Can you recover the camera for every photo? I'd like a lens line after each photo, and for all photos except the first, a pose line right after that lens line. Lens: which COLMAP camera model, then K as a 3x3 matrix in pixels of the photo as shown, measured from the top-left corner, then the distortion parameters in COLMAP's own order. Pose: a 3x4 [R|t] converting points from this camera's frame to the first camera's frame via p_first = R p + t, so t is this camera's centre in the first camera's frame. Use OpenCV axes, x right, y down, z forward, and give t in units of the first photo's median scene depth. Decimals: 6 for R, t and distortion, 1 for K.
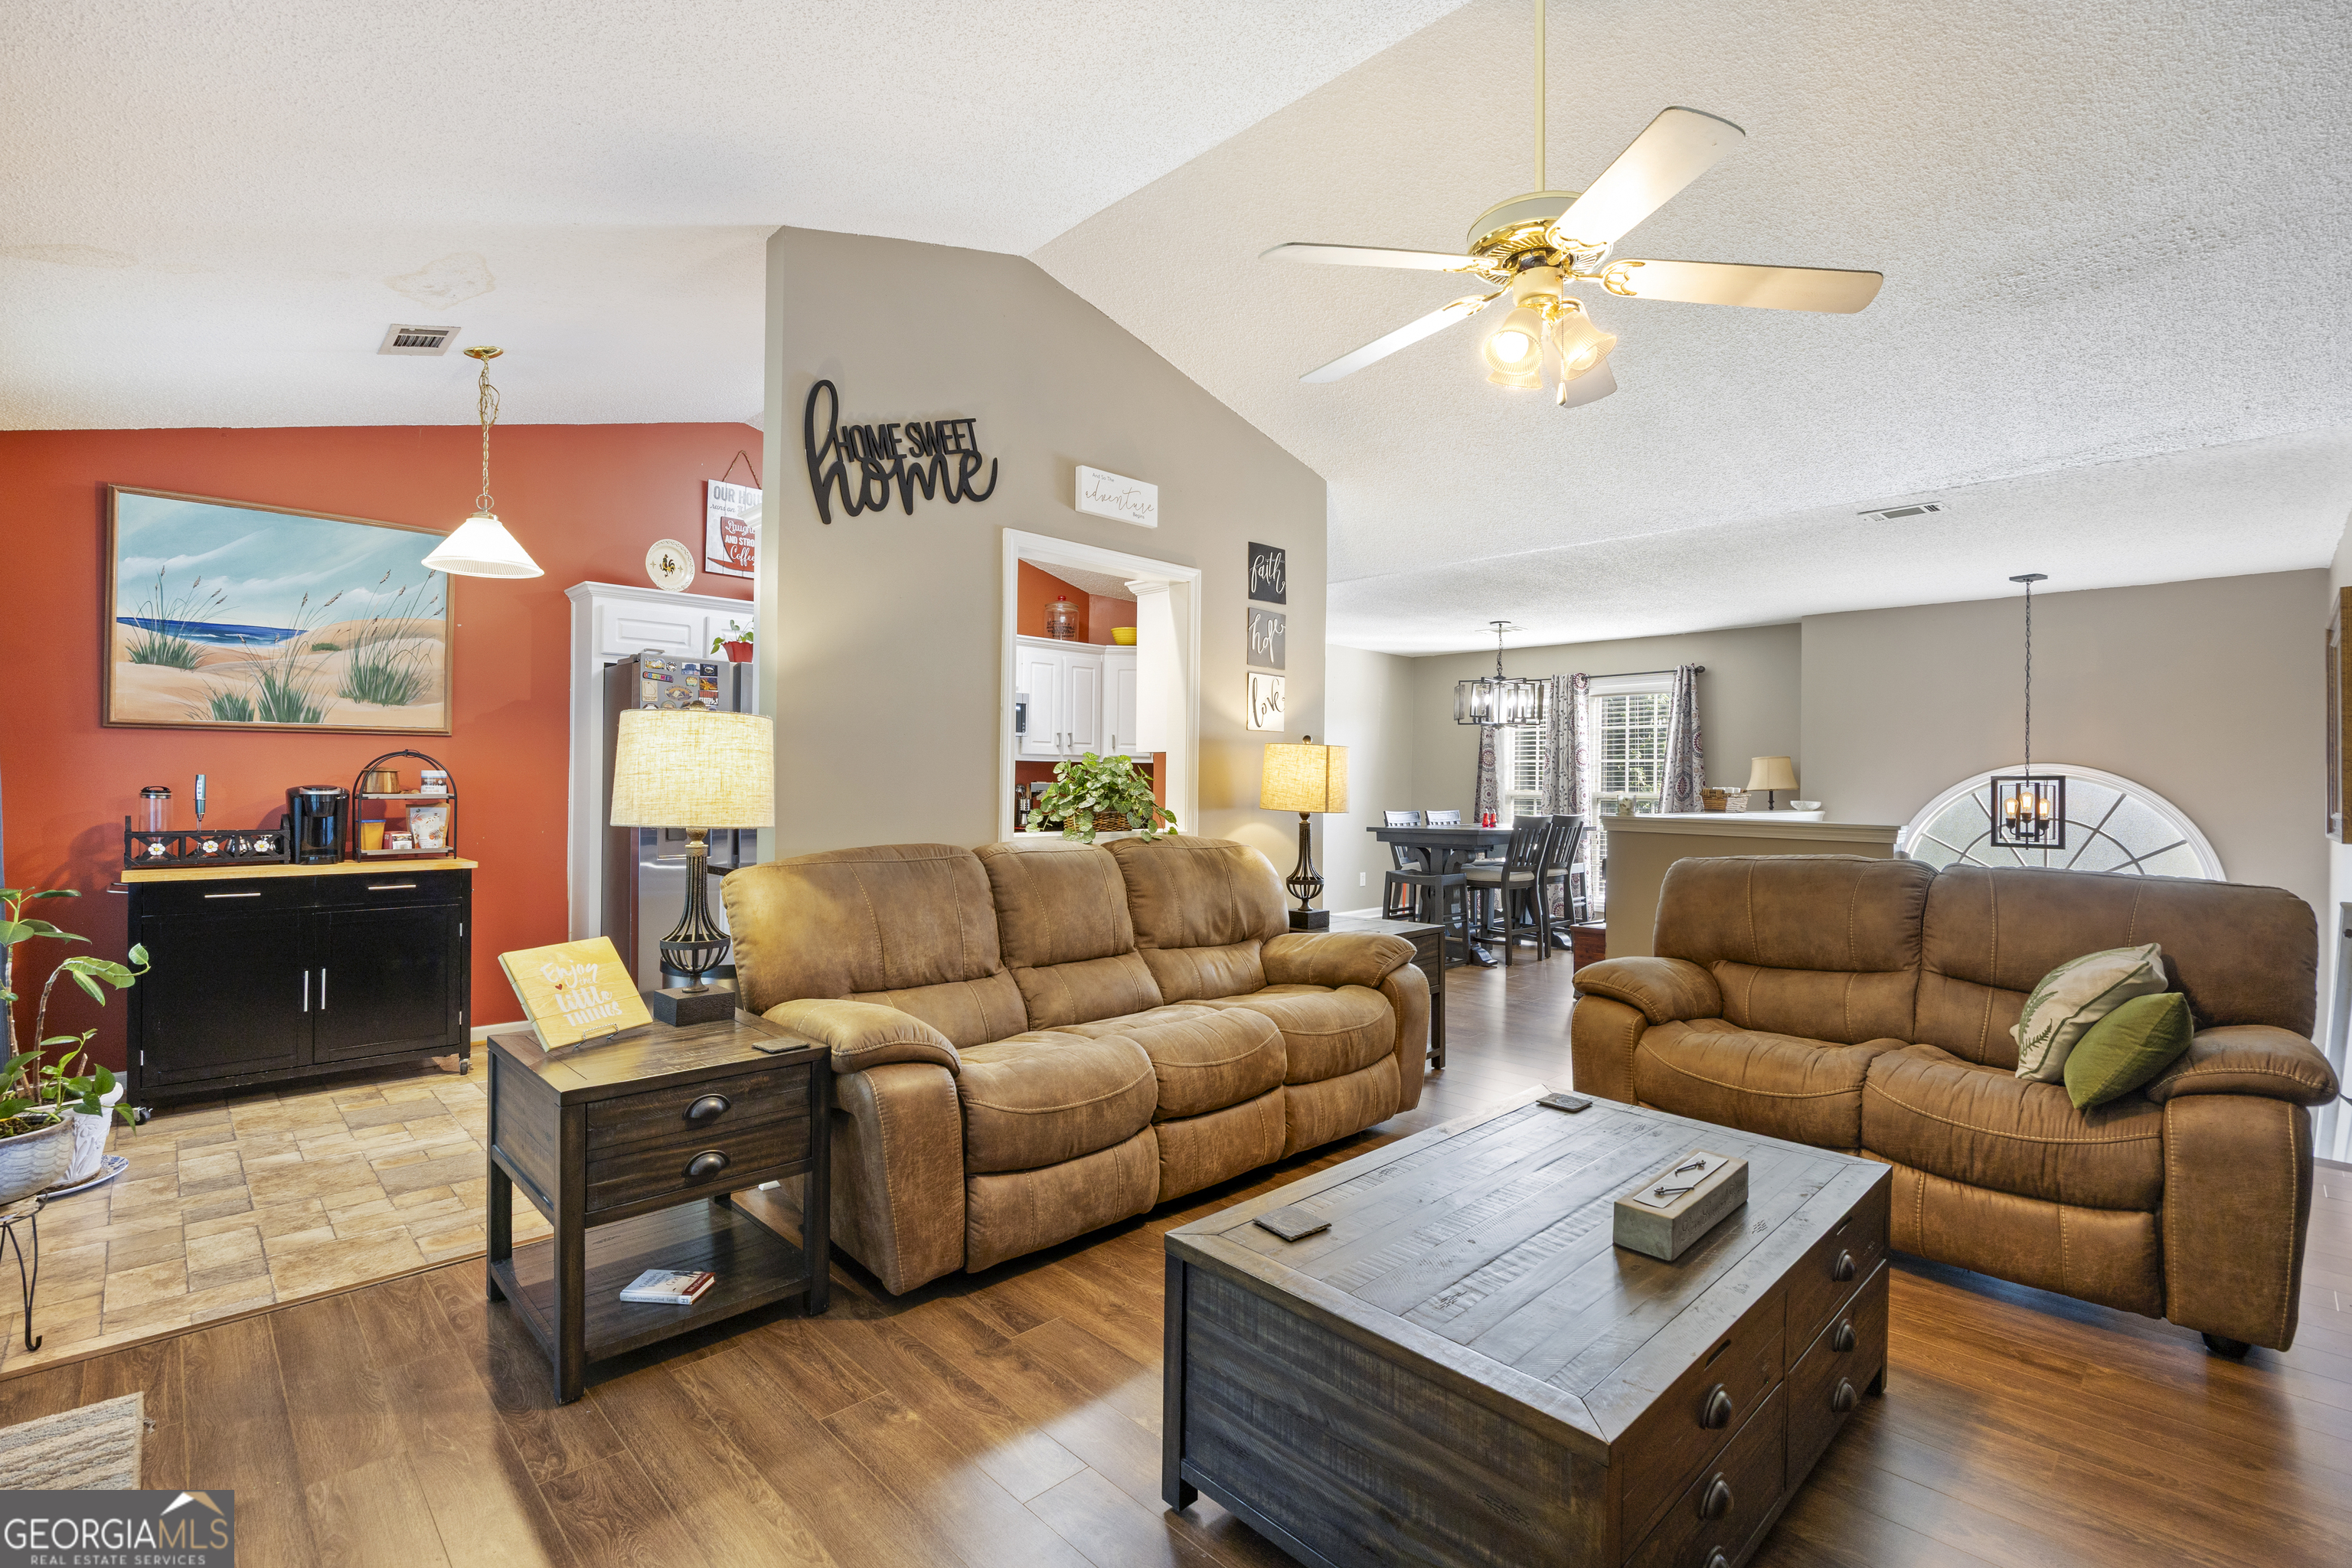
lens RADIAL K [[1063.5, 0, 1182.2], [0, 1063.5, 781.3], [0, 0, 1]] dist [-0.015660, 0.001920]
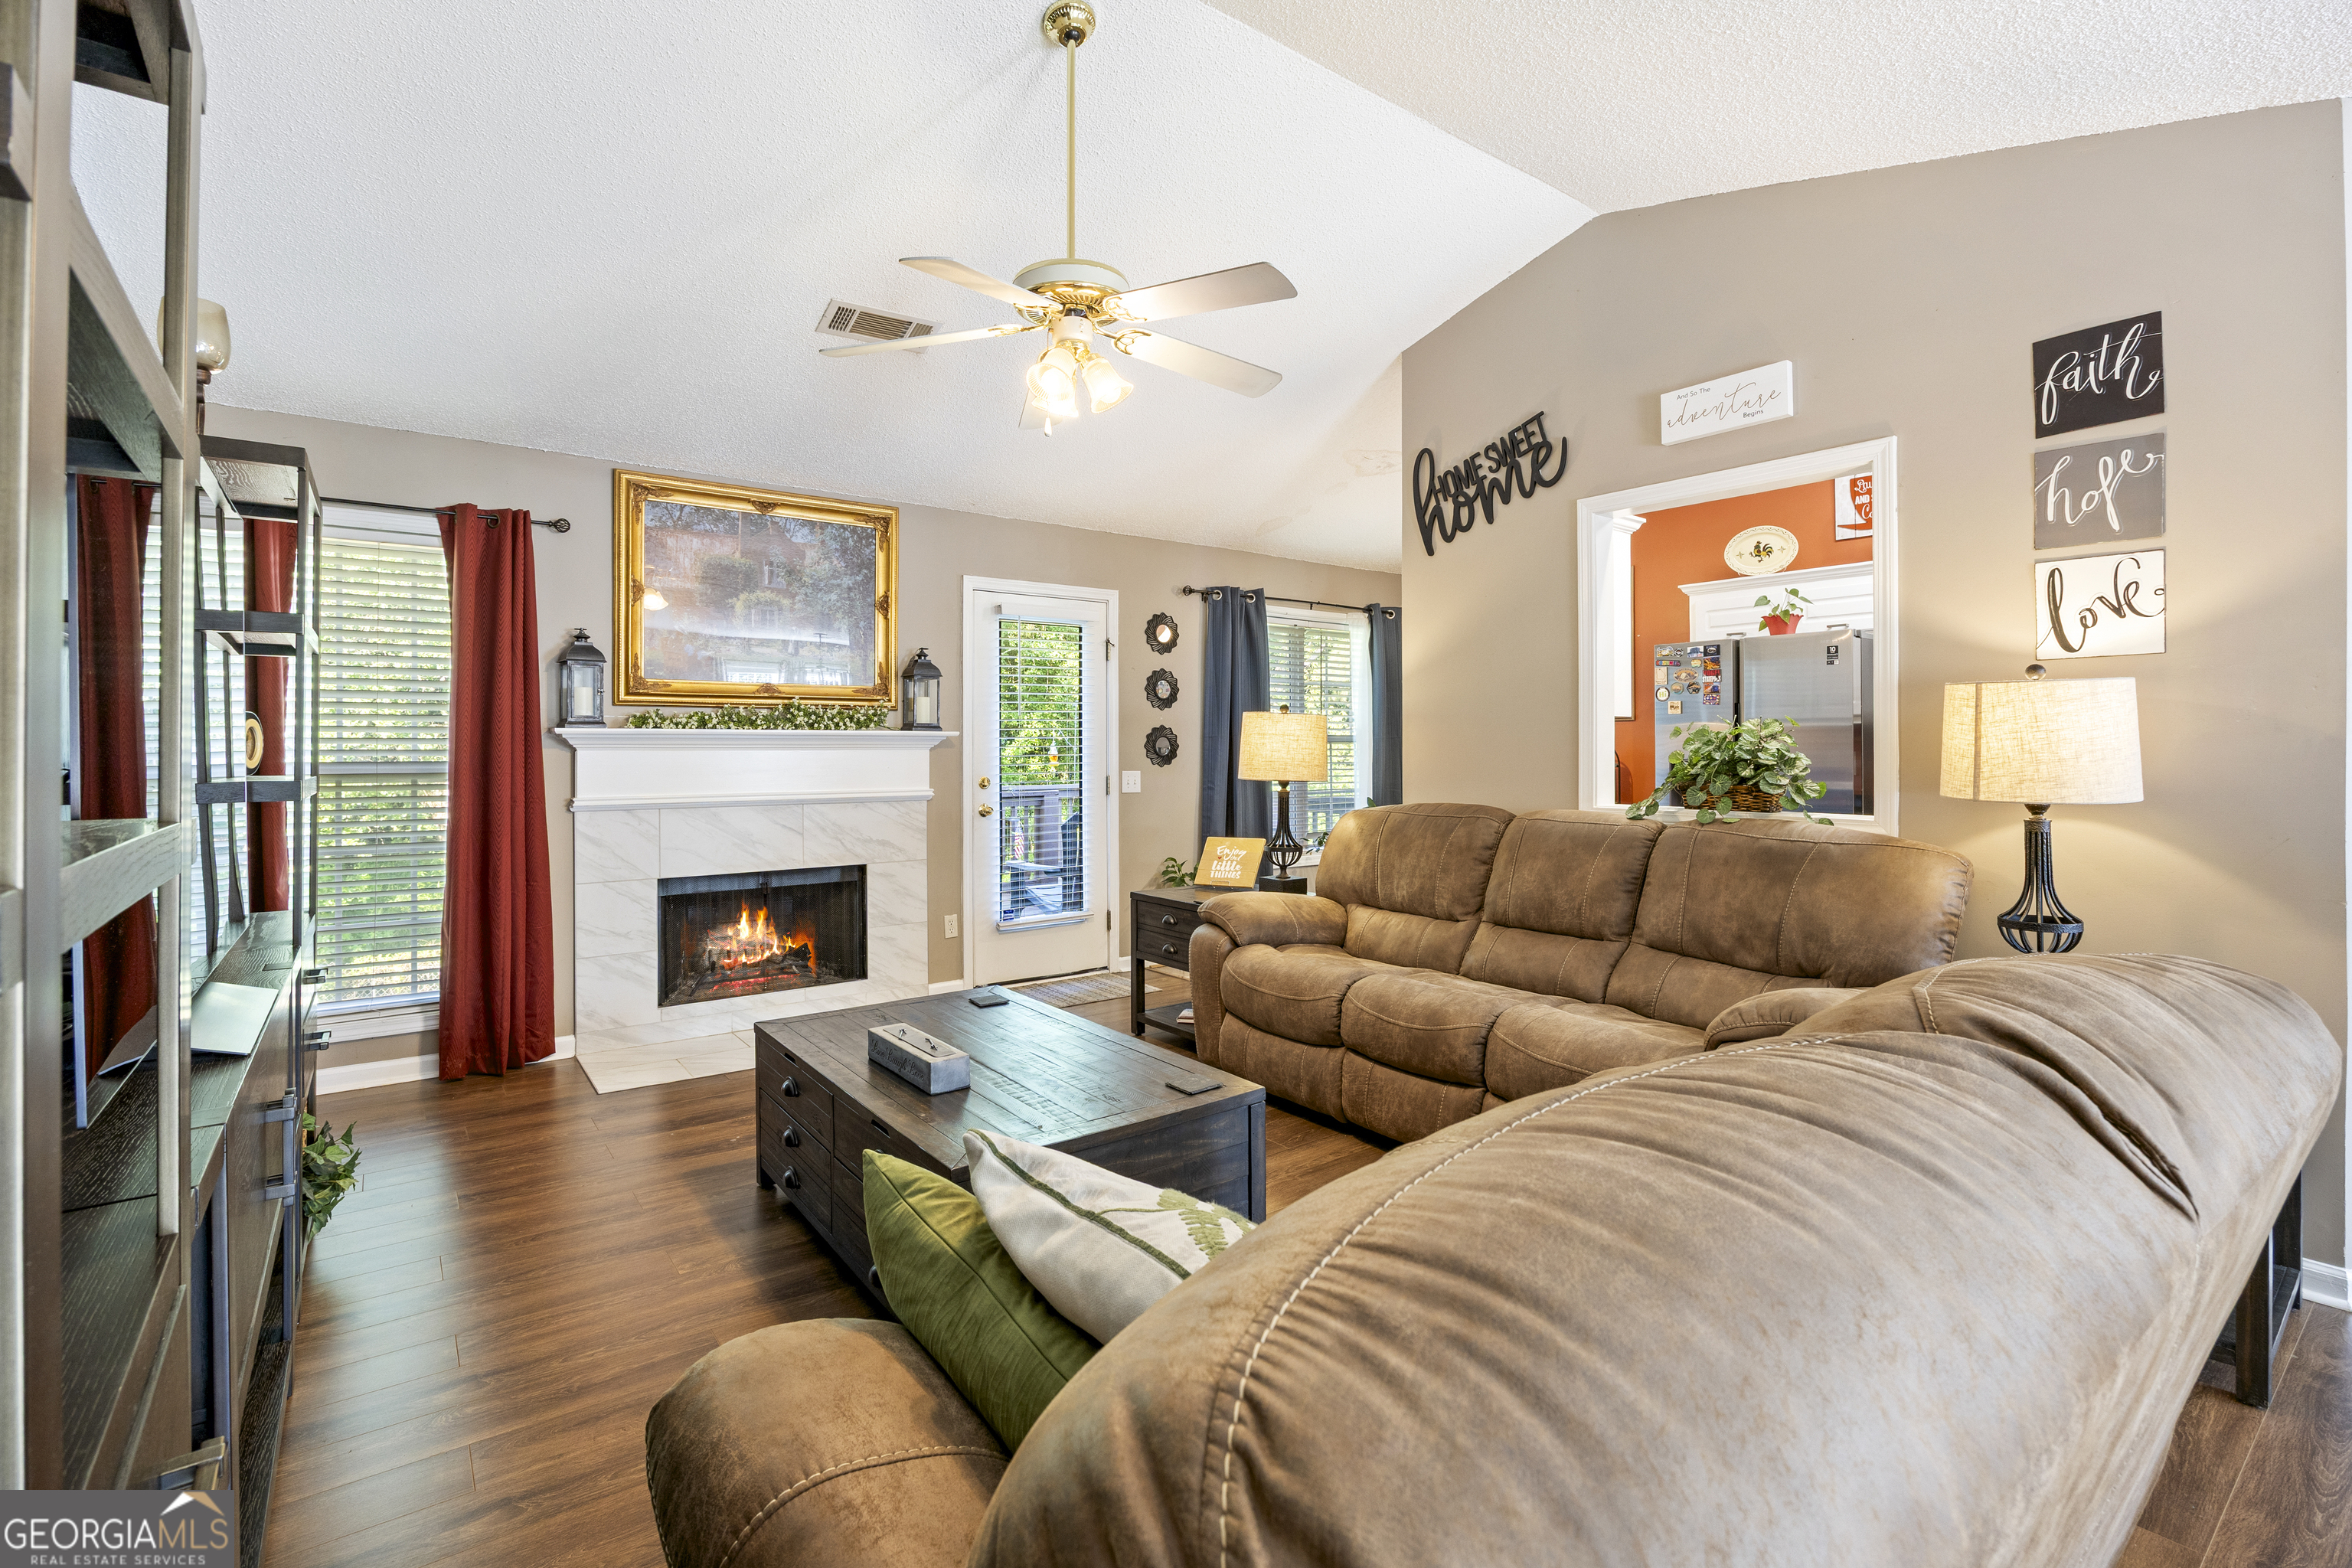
lens RADIAL K [[1063.5, 0, 1181.7], [0, 1063.5, 737.3], [0, 0, 1]] dist [-0.015660, 0.001920]
pose [[-0.118174, -0.021791, -0.992754, 0.904813], [0.004316, 0.999738, -0.022458, 0.008375], [0.992984, -0.006939, -0.118049, 0.768165]]
